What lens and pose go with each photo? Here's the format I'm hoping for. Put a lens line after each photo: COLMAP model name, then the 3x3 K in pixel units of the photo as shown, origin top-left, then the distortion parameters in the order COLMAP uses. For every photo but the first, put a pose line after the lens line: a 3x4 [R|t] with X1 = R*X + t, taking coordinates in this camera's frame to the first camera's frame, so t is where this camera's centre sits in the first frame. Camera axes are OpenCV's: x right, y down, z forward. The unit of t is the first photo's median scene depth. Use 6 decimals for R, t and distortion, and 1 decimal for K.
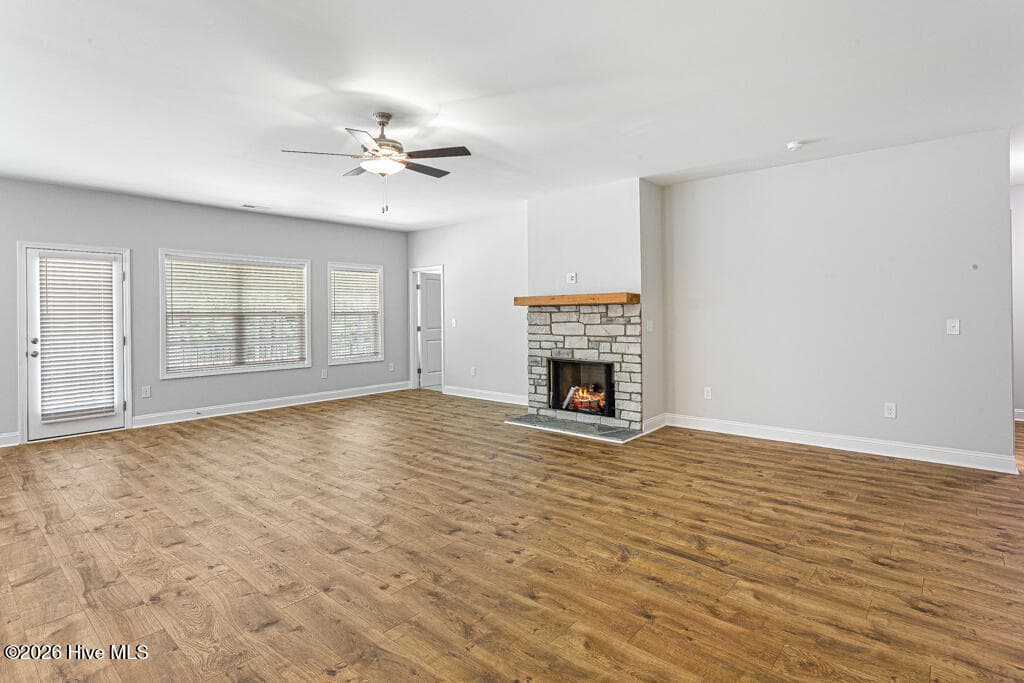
lens RADIAL K [[503.9, 0, 505.1], [0, 503.9, 318.5], [0, 0, 1]] dist [-0.002833, -0.000378]
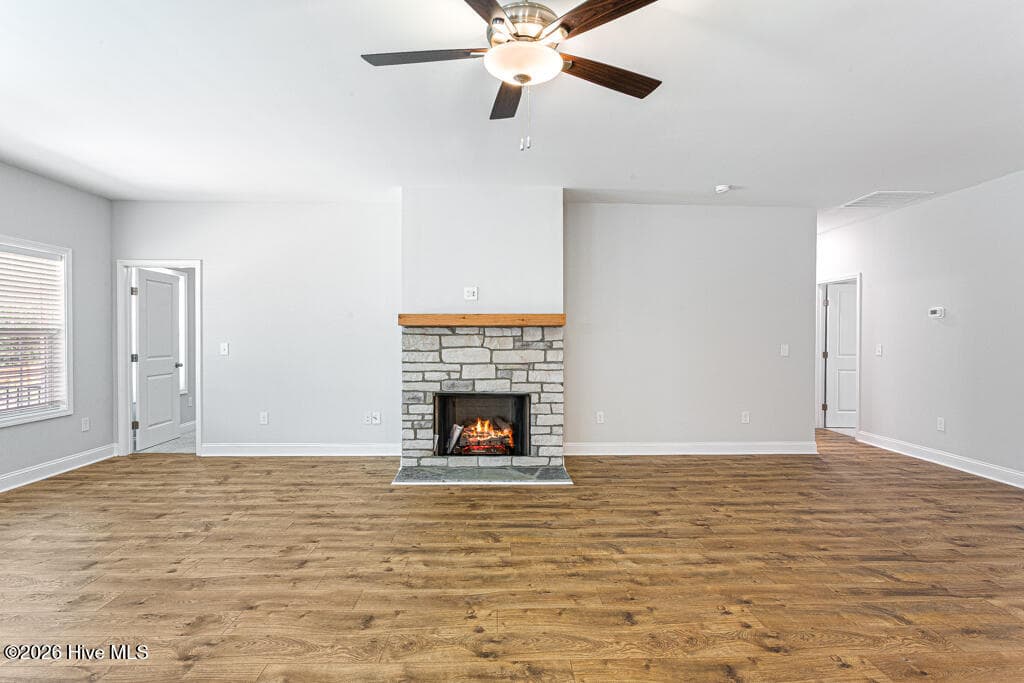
lens RADIAL K [[496.2, 0, 512.0], [0, 496.2, 341.5], [0, 0, 1]] dist [-0.009385, 0.001816]
pose [[0.741202, 0.005024, 0.671263, -0.376300], [-0.003671, 0.999987, -0.003432, 0.000370], [-0.671272, 0.000080, 0.741211, 0.368432]]
